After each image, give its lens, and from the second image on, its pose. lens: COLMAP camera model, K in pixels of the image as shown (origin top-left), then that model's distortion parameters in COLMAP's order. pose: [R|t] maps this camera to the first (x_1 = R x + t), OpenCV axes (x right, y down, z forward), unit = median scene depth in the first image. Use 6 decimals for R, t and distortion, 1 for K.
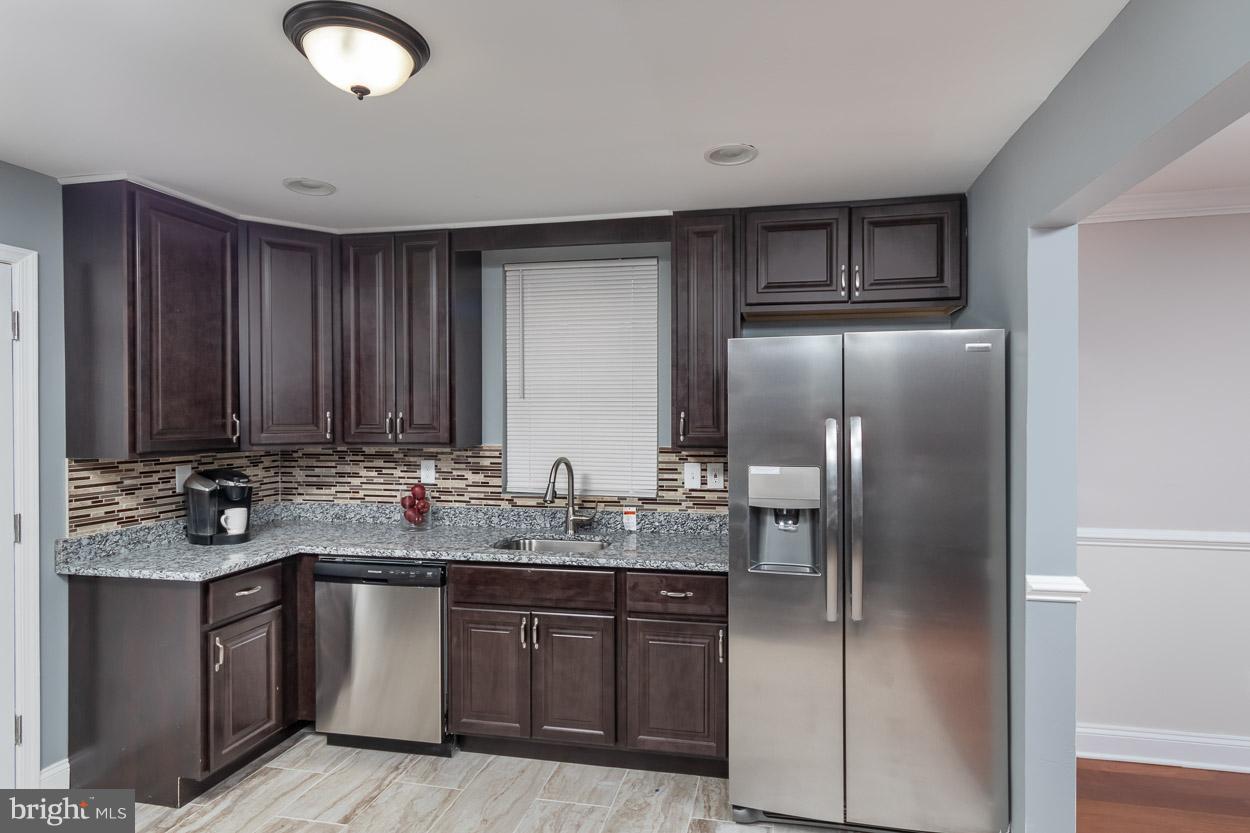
lens RADIAL K [[652.5, 0, 635.8], [0, 652.5, 418.8], [0, 0, 1]] dist [-0.000219, 0.000154]
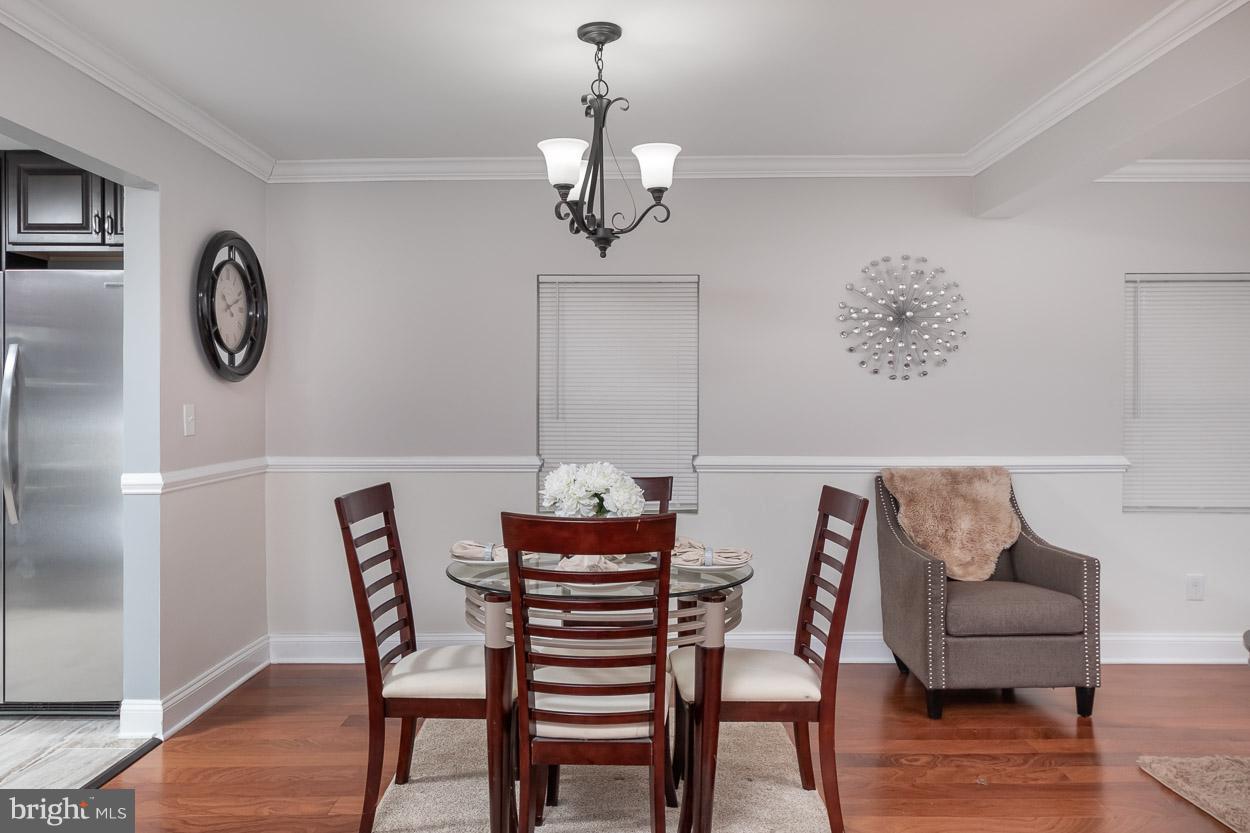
lens RADIAL K [[918.0, 0, 623.7], [0, 918.0, 392.8], [0, 0, 1]] dist [0.001238, 0.002419]
pose [[0.984455, 0.001662, 0.175631, 0.725771], [-0.000750, 0.999986, -0.005260, 0.057424], [-0.175637, 0.005047, 0.984442, -0.504163]]
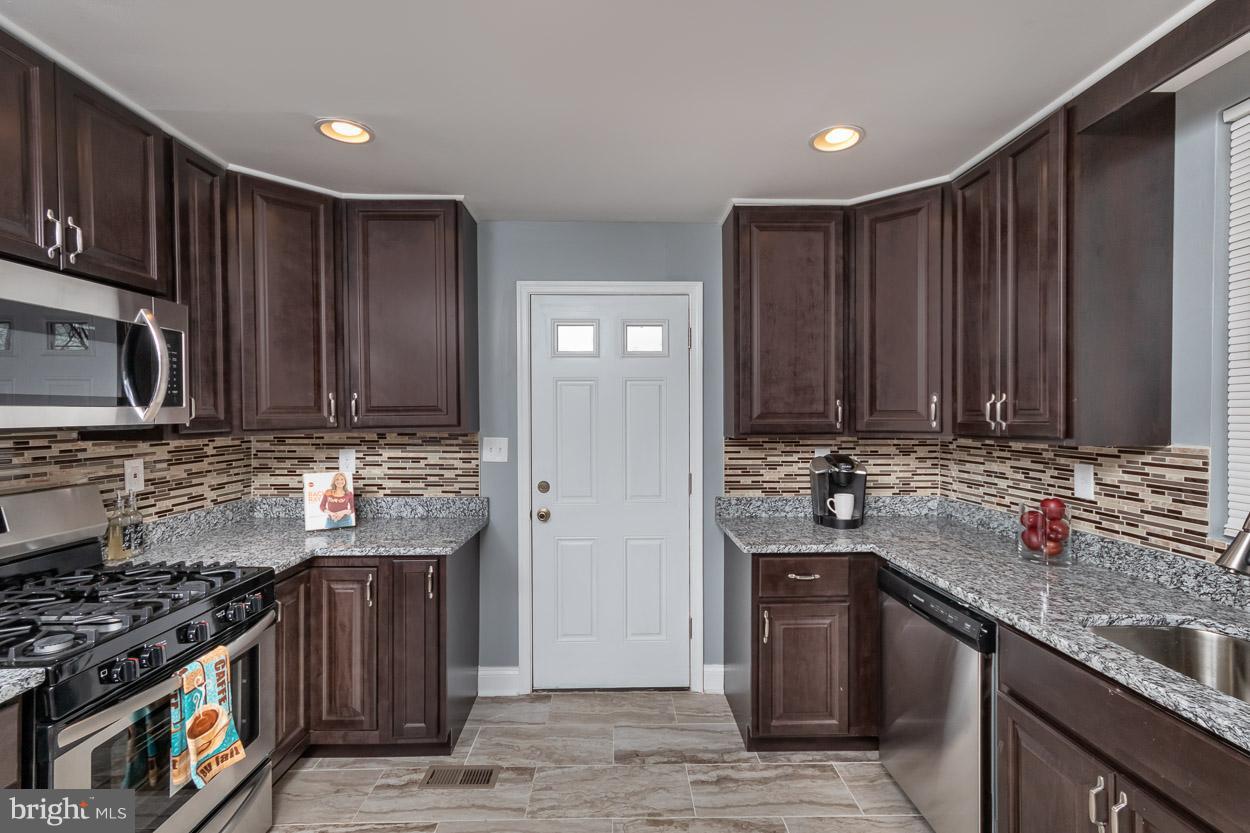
lens RADIAL K [[570.3, 0, 641.4], [0, 570.3, 420.3], [0, 0, 1]] dist [0.001296, 0.007875]
pose [[0.243583, 0.010286, -0.969826, 0.145433], [-0.003802, 0.999946, 0.009650, 0.014389], [0.969873, 0.001337, 0.243609, 0.422720]]
